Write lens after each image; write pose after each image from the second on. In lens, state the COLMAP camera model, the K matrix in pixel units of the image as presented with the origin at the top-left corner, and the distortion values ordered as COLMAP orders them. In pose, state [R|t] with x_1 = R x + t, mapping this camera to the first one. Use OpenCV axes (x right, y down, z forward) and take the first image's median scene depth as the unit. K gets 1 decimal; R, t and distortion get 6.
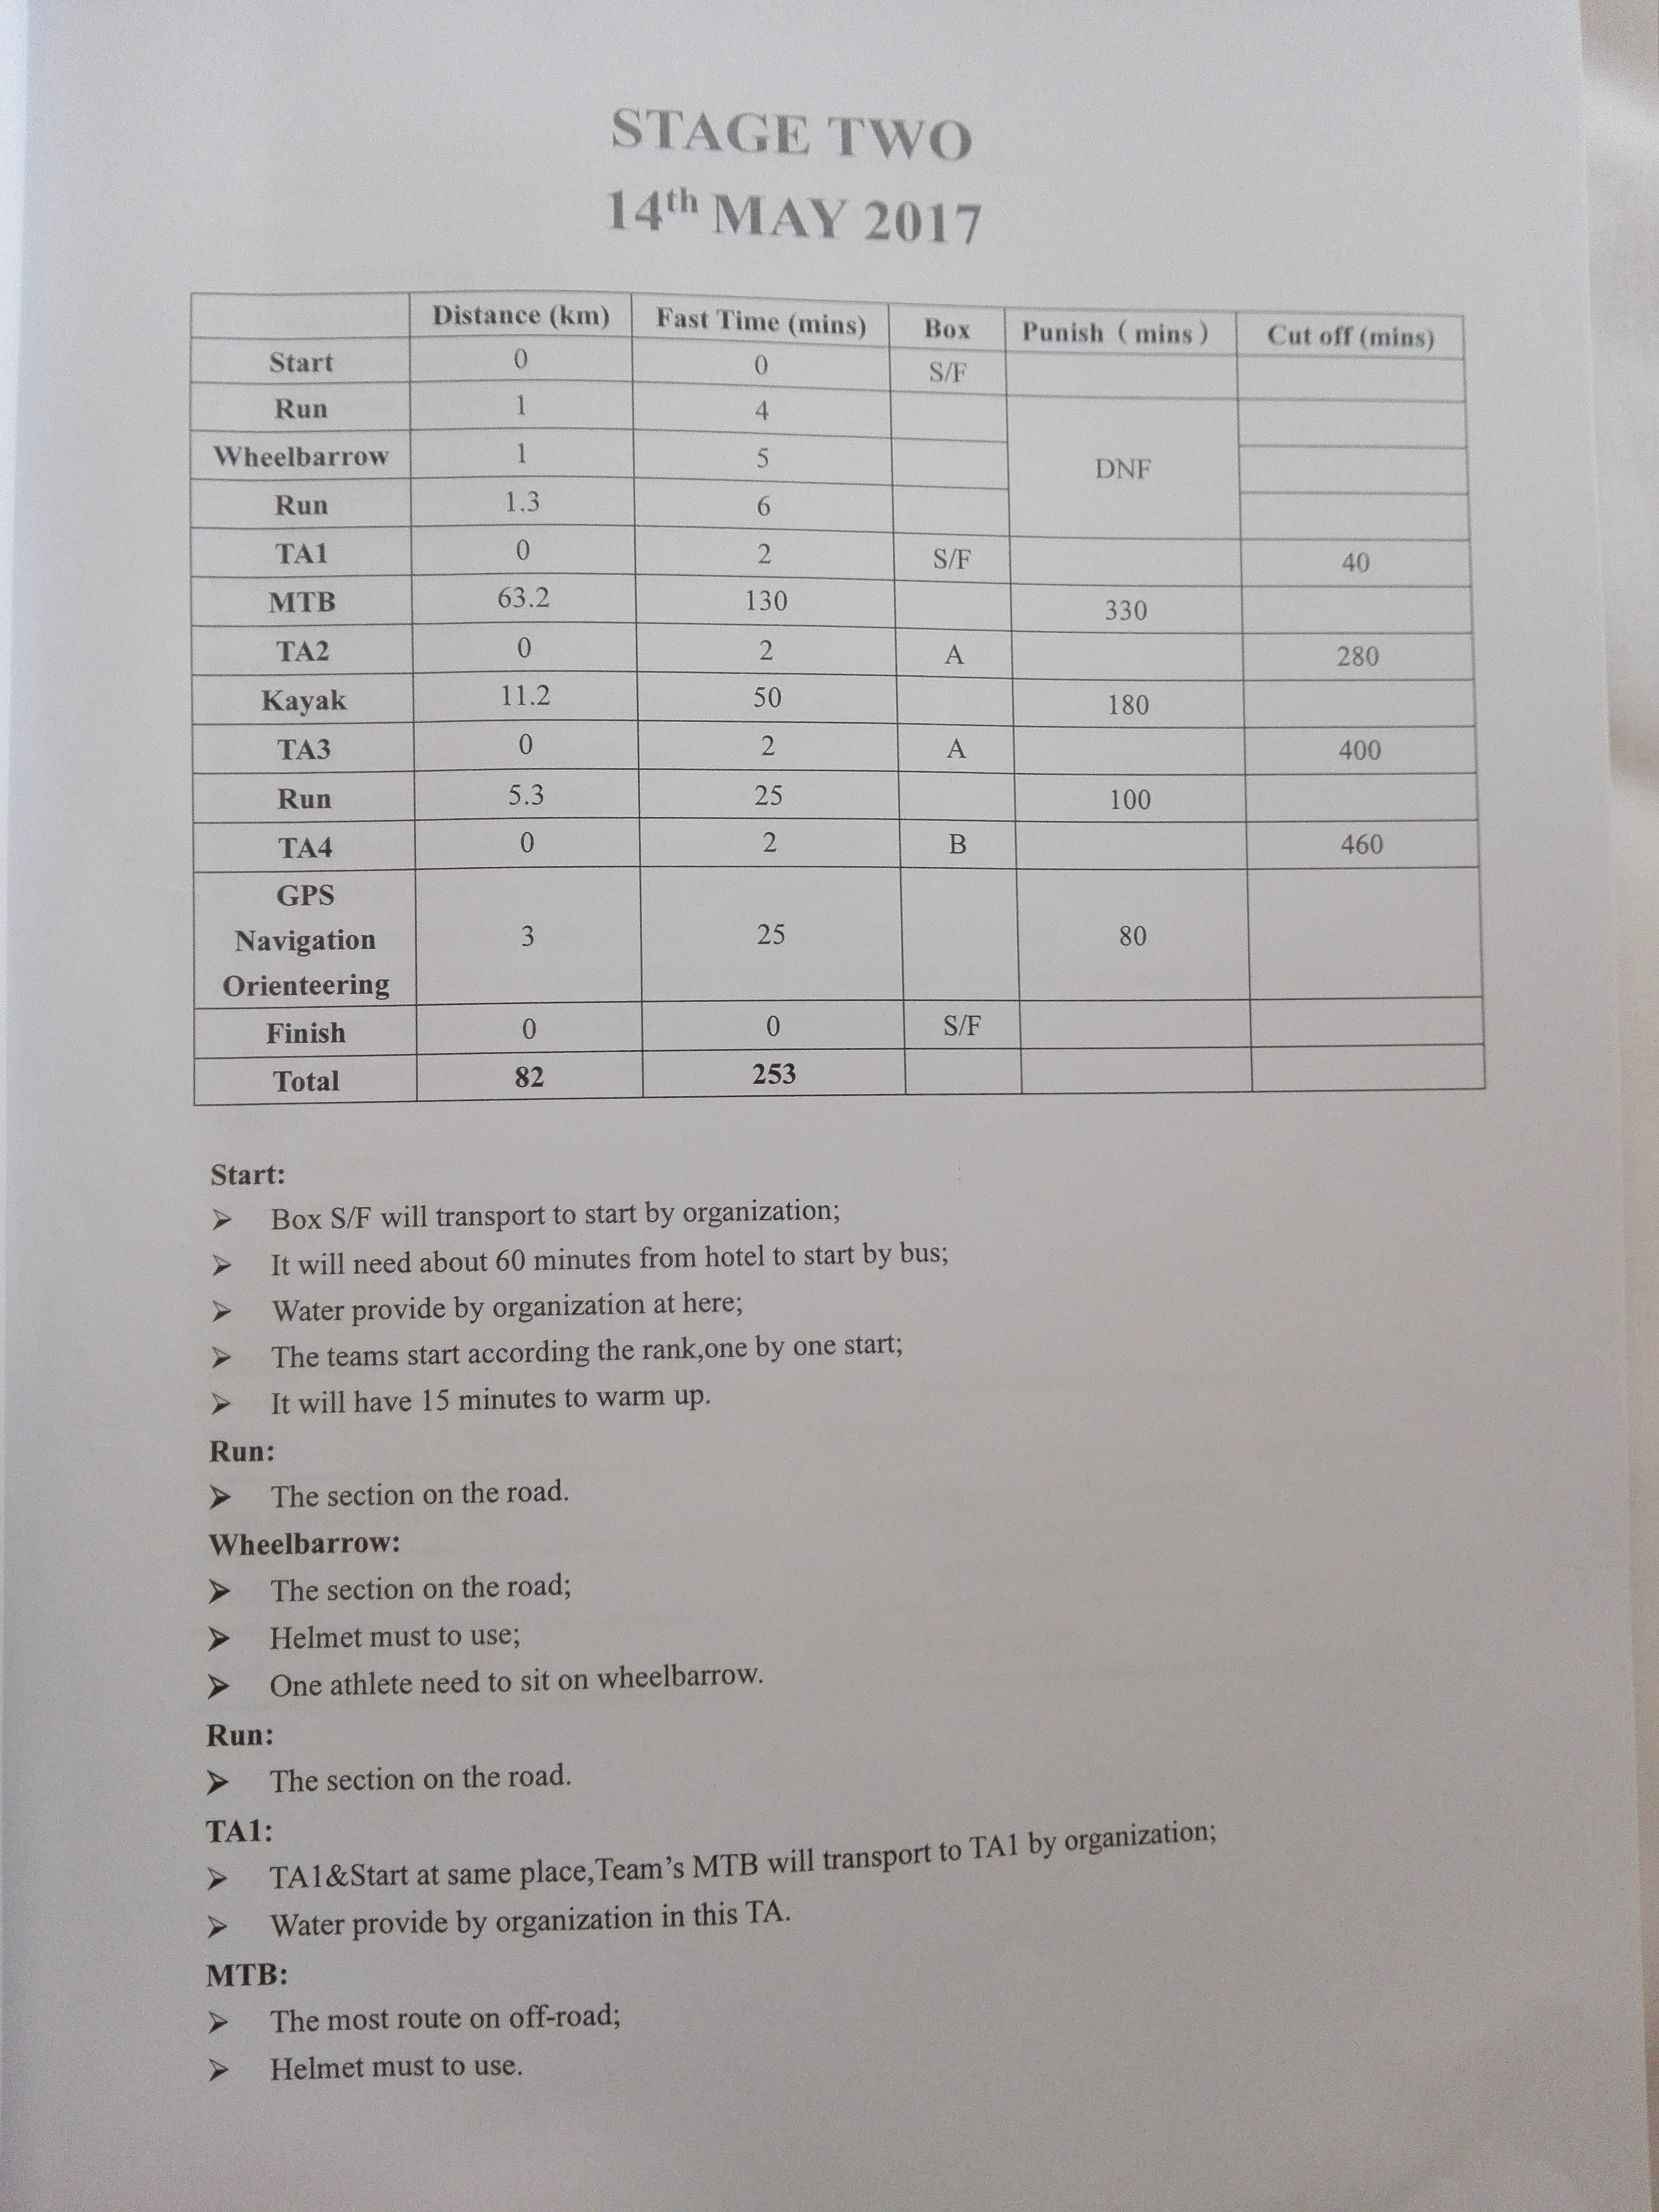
lens RADIAL K [[1759.4, 0, 898.2], [0, 1759.4, 1107.7], [0, 0, 1]] dist [0.055611, -0.085960]
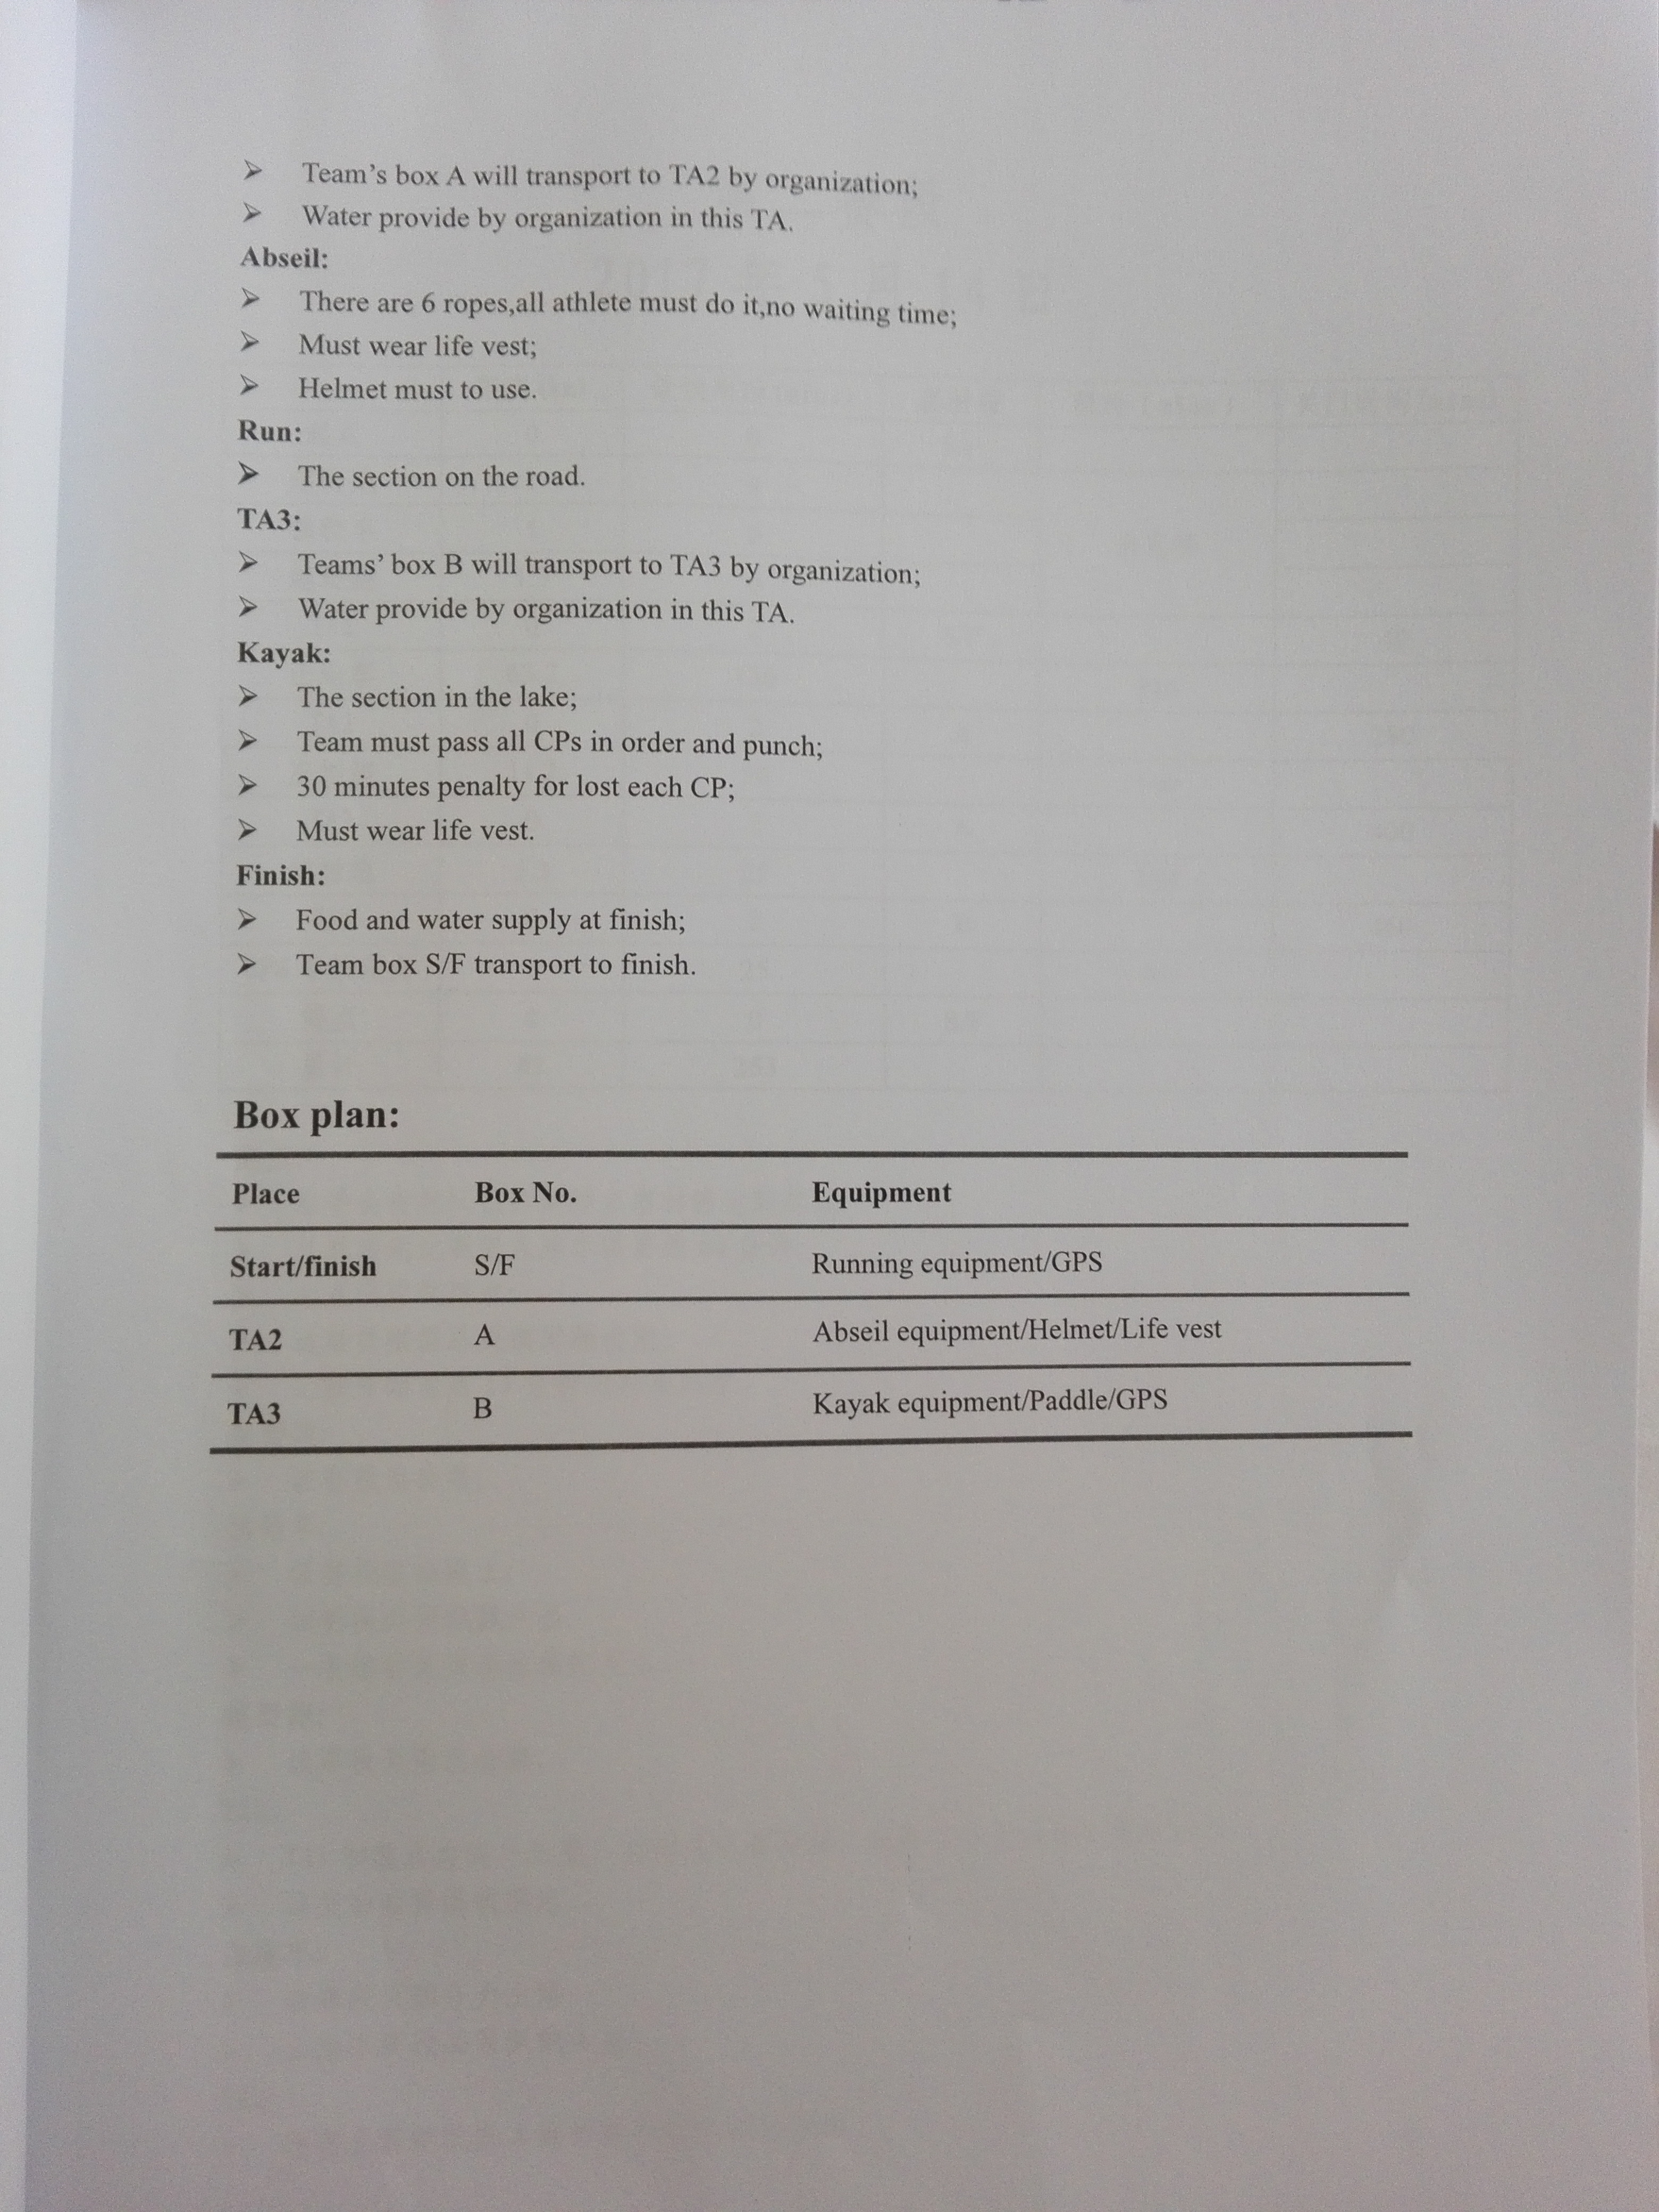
lens RADIAL K [[1759.4, 0, 898.2], [0, 1759.4, 1107.7], [0, 0, 1]] dist [0.055611, -0.085960]
pose [[0.999765, 0.018786, -0.010808, 0.014602], [-0.018603, 0.999686, 0.016810, 0.605173], [0.011120, -0.016605, 0.999800, -0.038843]]
